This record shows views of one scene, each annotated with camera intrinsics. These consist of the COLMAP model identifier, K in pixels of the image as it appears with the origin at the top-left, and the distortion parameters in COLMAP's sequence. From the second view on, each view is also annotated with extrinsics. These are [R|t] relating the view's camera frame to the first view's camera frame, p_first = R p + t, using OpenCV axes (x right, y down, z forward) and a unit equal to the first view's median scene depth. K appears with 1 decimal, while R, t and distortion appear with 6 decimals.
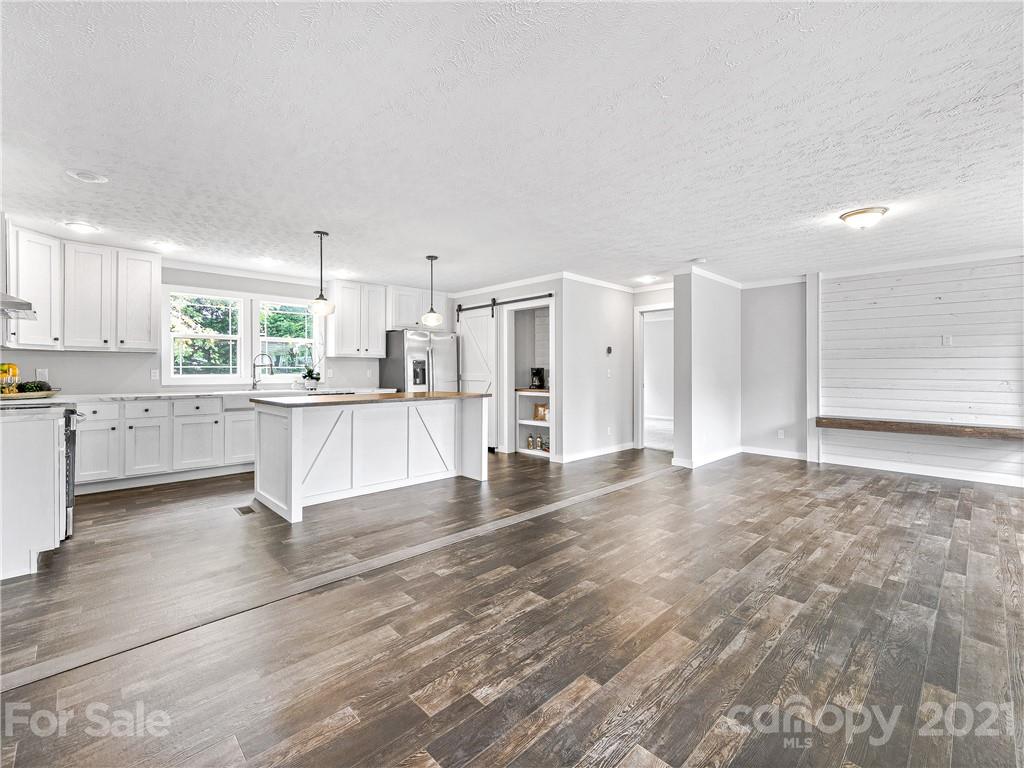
lens RADIAL K [[450.2, 0, 511.5], [0, 450.2, 367.8], [0, 0, 1]] dist [0.006210, -0.000040]
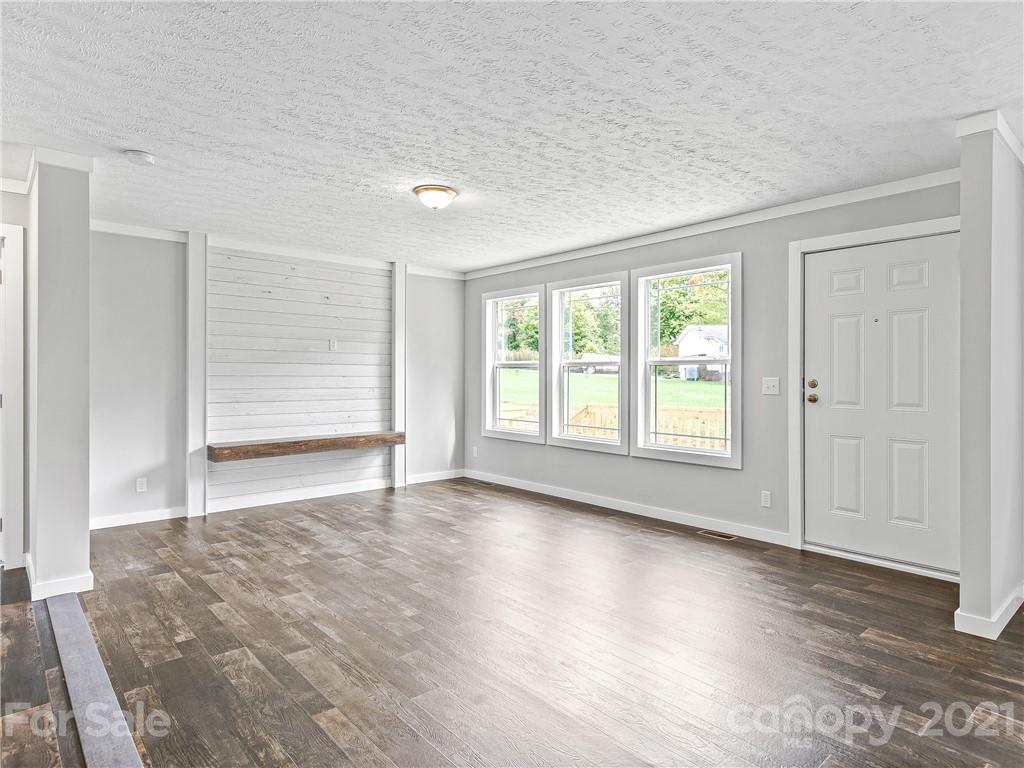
lens RADIAL K [[585.0, 0, 529.2], [0, 585.0, 372.0], [0, 0, 1]] dist [-0.001531, -0.005097]
pose [[0.024313, 0.005302, 0.999690, -0.192675], [-0.003577, 0.999980, -0.005216, -0.001535], [-0.999698, -0.003449, 0.024331, 0.516081]]
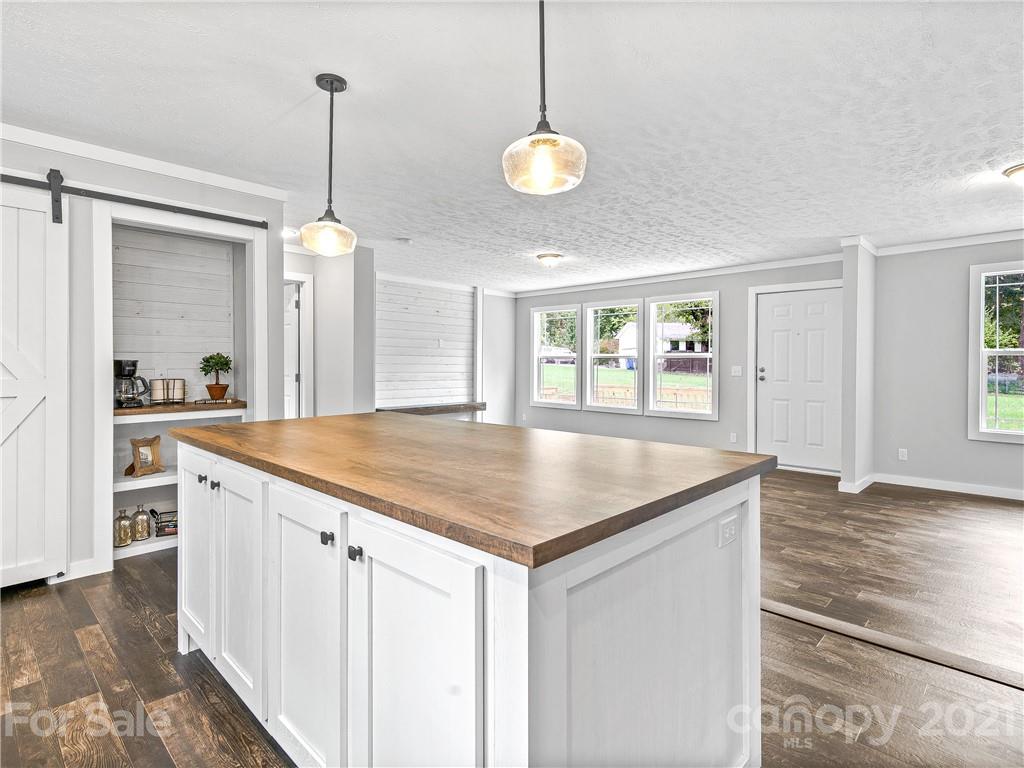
lens RADIAL K [[528.4, 0, 508.3], [0, 528.4, 363.4], [0, 0, 1]] dist [-0.010438, -0.000925]
pose [[-0.034422, 0.002490, 0.999404, -0.572962], [-0.008160, 0.999963, -0.002772, 0.002034], [-0.999374, -0.008251, -0.034400, 0.766278]]
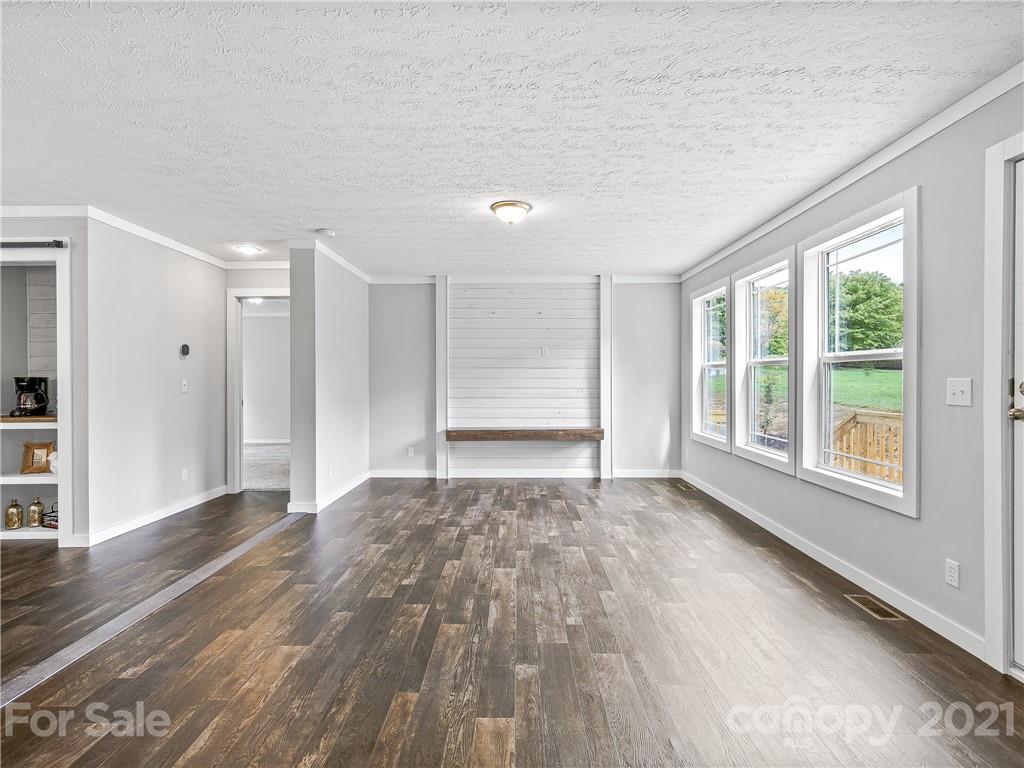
lens RADIAL K [[496.2, 0, 511.9], [0, 496.2, 380.3], [0, 0, 1]] dist [0.001804, -0.000846]
pose [[0.700073, -0.003659, 0.714062, 0.042397], [-0.000679, 0.999983, 0.005789, 0.000161], [-0.714071, -0.004537, 0.700059, 0.193980]]
